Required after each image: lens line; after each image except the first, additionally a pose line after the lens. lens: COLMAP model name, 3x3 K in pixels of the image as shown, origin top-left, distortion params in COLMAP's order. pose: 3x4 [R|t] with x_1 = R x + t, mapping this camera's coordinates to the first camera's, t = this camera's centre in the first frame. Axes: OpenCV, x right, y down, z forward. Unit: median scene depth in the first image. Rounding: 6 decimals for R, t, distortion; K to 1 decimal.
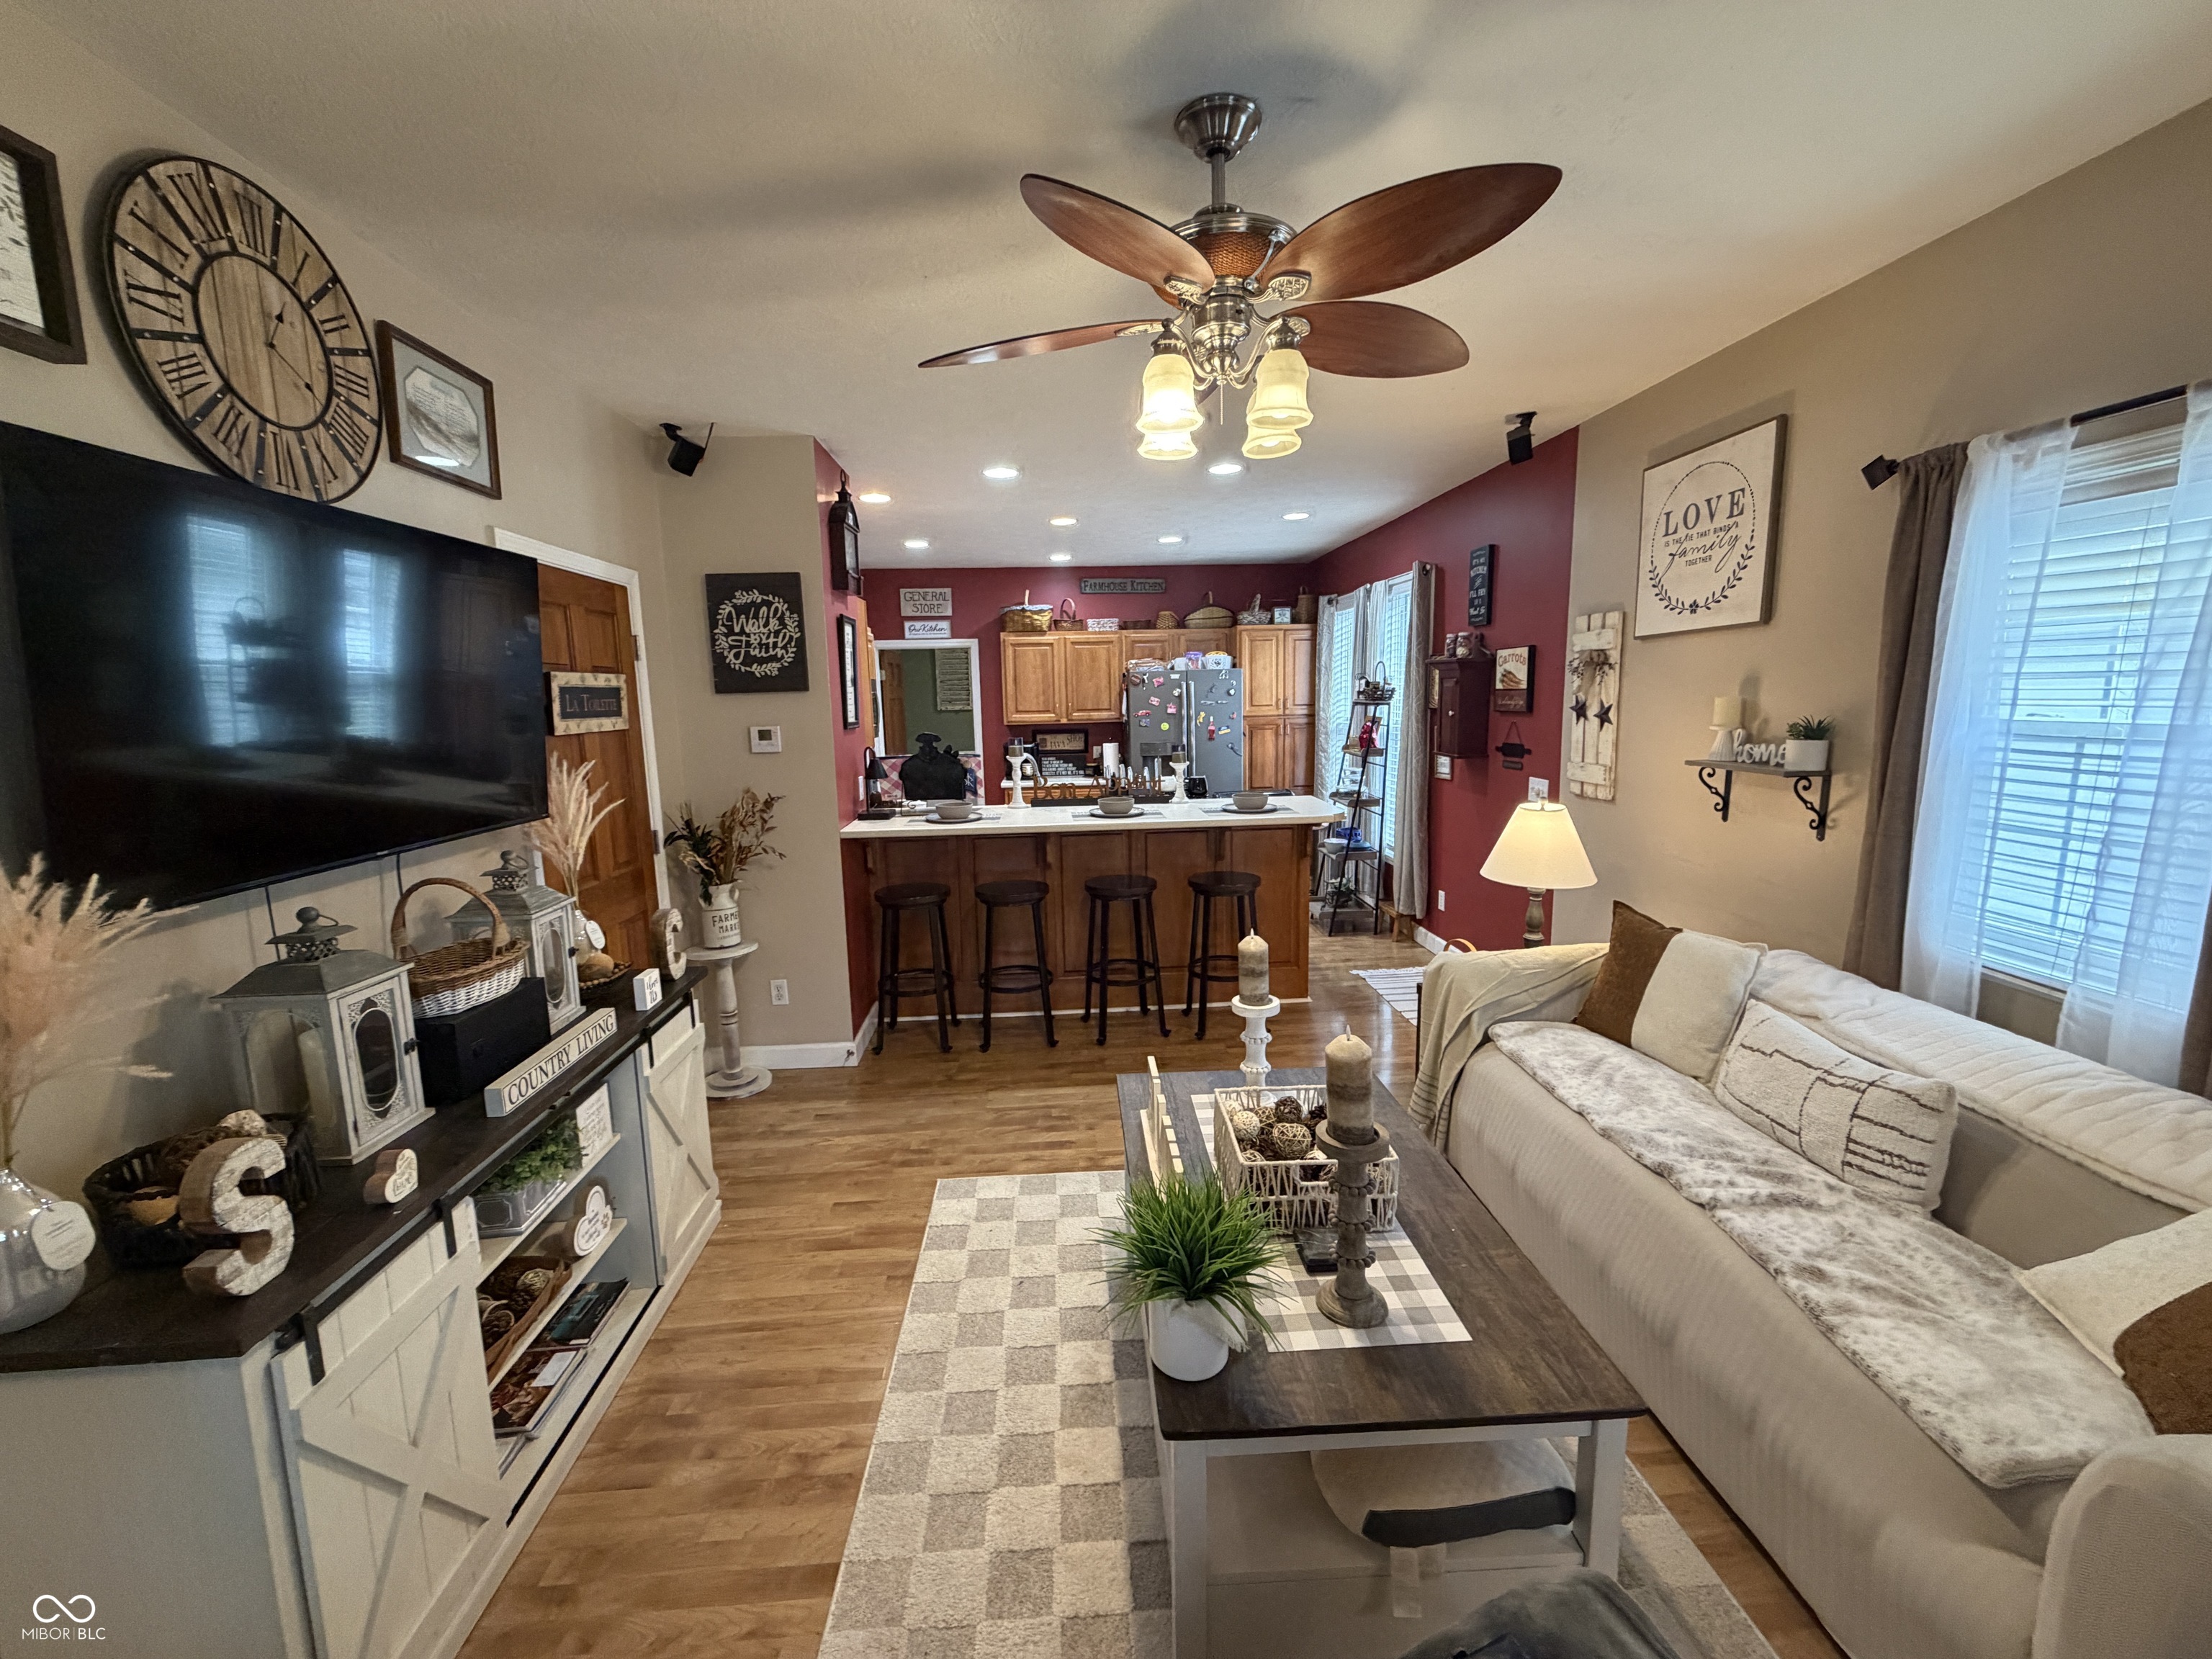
lens RADIAL K [[881.2, 0, 1105.8], [0, 881.2, 822.3], [0, 0, 1]] dist [-0.000092, -0.000375]
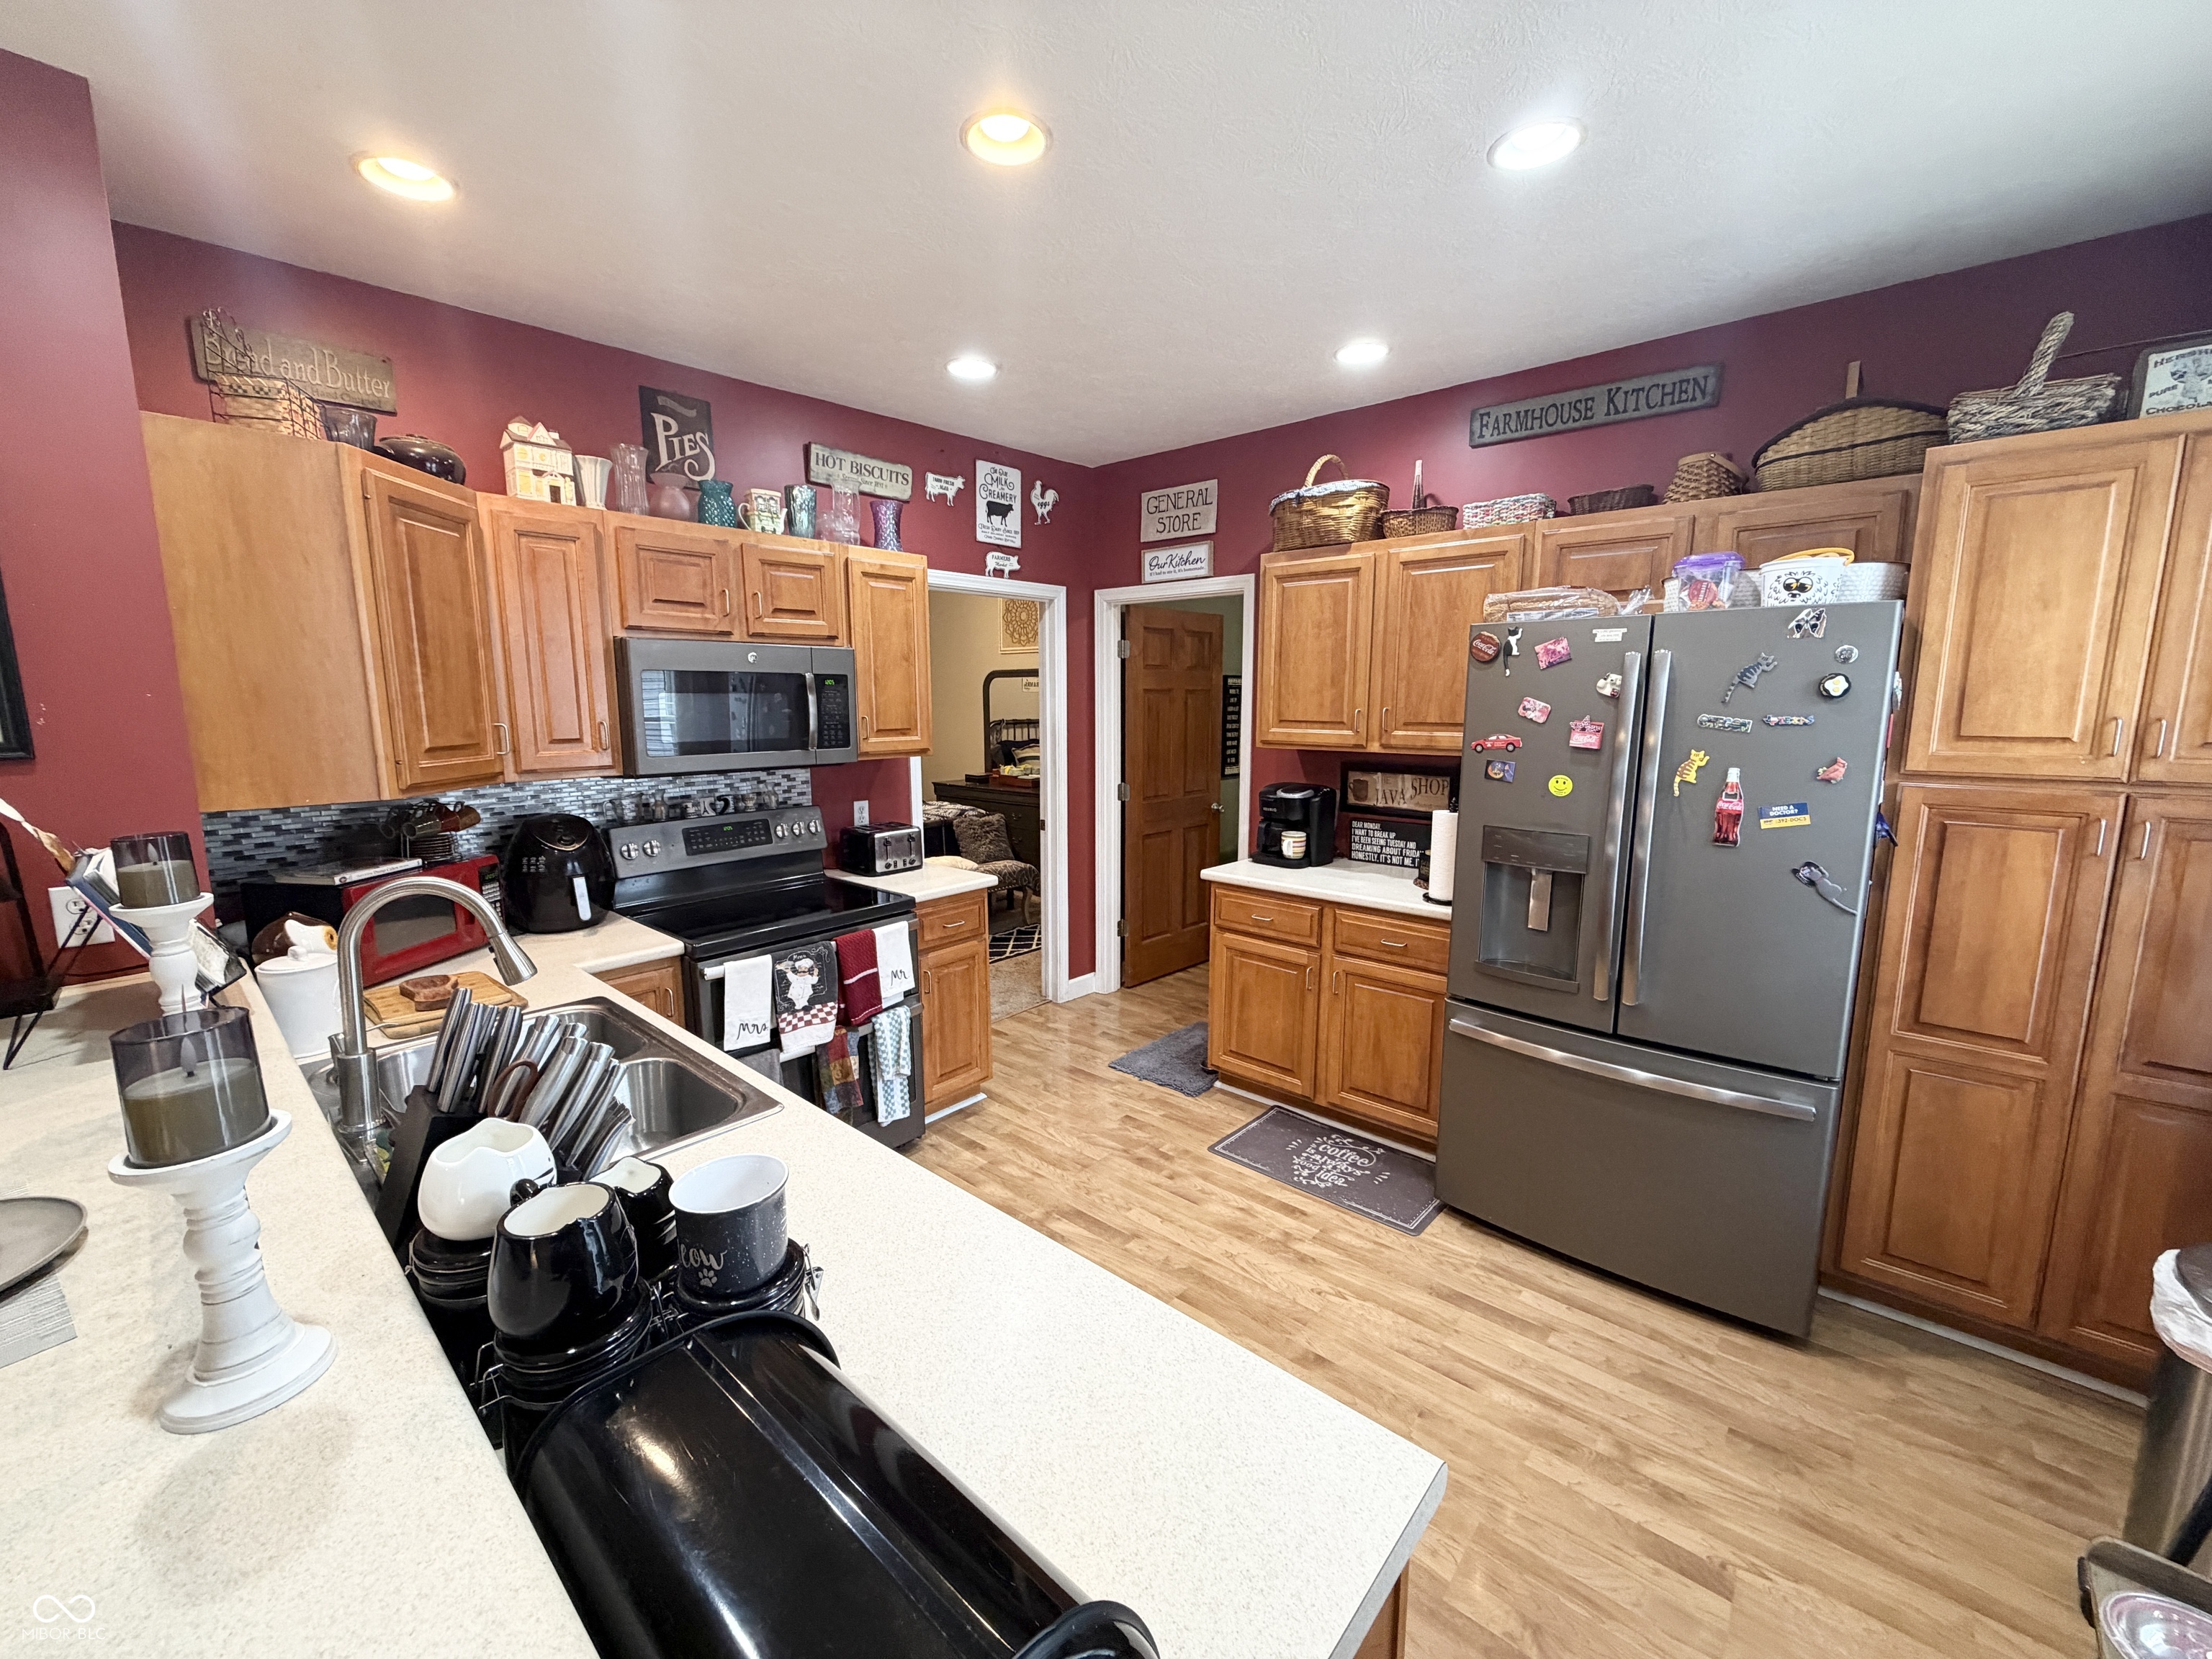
lens RADIAL K [[881.2, 0, 1105.8], [0, 881.2, 822.3], [0, 0, 1]] dist [-0.000092, -0.000375]
pose [[0.696757, 0.122296, -0.706805, 0.175035], [-0.110799, 0.991882, 0.062398, -0.091887], [0.708698, 0.034837, 0.704651, 0.608222]]
